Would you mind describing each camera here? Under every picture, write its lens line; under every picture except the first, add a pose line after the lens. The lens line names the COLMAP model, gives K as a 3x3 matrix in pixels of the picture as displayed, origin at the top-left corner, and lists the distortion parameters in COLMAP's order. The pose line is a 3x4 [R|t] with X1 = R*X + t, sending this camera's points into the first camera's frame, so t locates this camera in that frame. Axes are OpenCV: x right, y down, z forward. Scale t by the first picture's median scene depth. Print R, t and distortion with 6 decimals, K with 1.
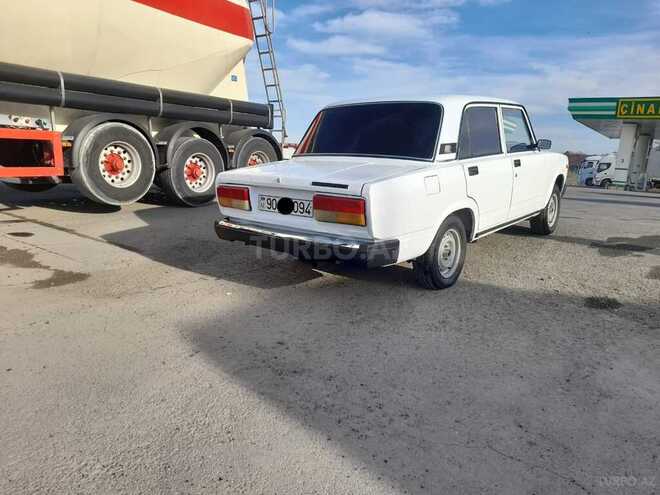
lens RADIAL K [[480.9, 0, 326.6], [0, 480.9, 249.2], [0, 0, 1]] dist [0.034968, -0.009317]
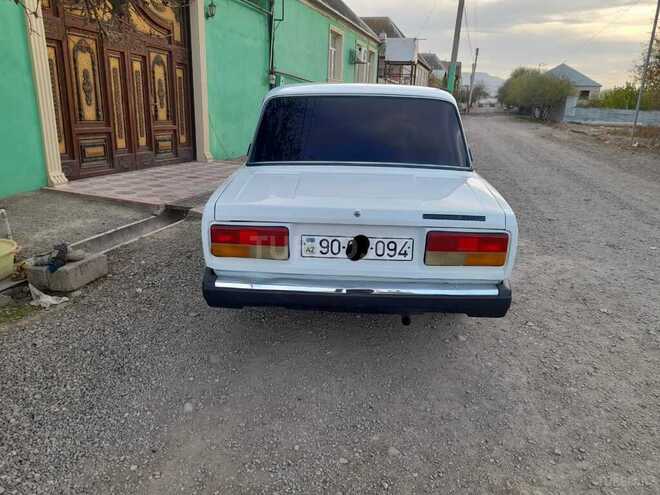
lens RADIAL K [[484.9, 0, 329.0], [0, 484.9, 248.3], [0, 0, 1]] dist [0.029046, -0.002457]
pose [[0.788989, -0.156407, 0.594165, -0.516085], [0.117836, 0.987624, 0.103507, -0.161113], [-0.603001, -0.011652, 0.797655, 0.451236]]
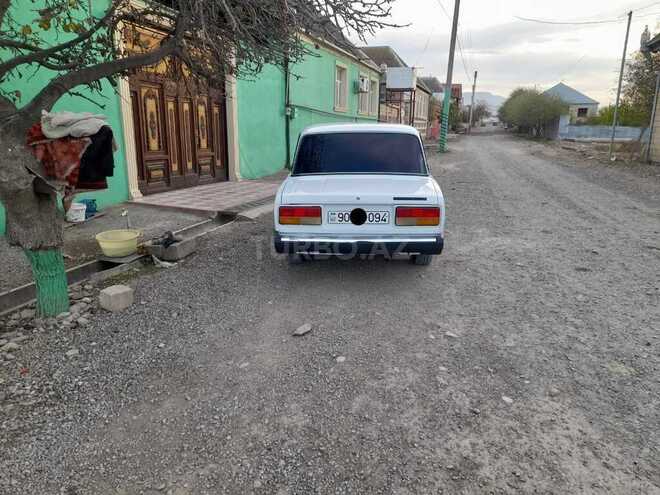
lens RADIAL K [[480.9, 0, 326.6], [0, 480.9, 249.2], [0, 0, 1]] dist [0.034968, -0.009317]
pose [[0.798842, -0.148064, 0.583034, -0.877161], [0.138411, 0.988471, 0.061383, -0.093977], [-0.585401, 0.031663, 0.810125, 0.021838]]
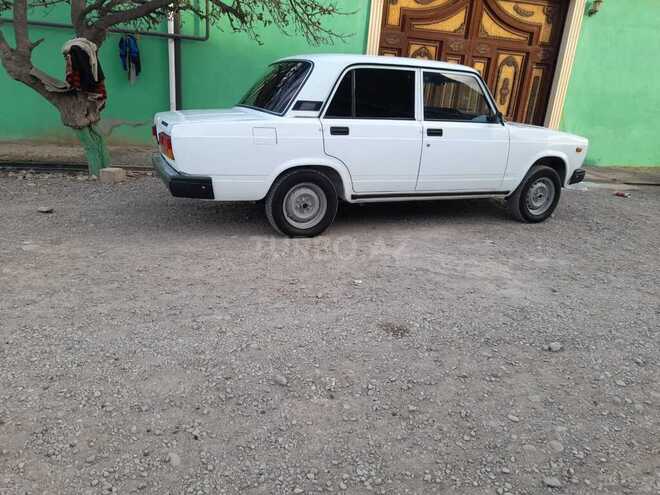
lens RADIAL K [[480.9, 0, 326.6], [0, 480.9, 249.2], [0, 0, 1]] dist [0.034968, -0.009317]
pose [[0.899117, 0.192319, -0.393195, 0.778509], [-0.167348, 0.981095, 0.097196, -0.009910], [0.404455, -0.021590, 0.914303, 0.043892]]
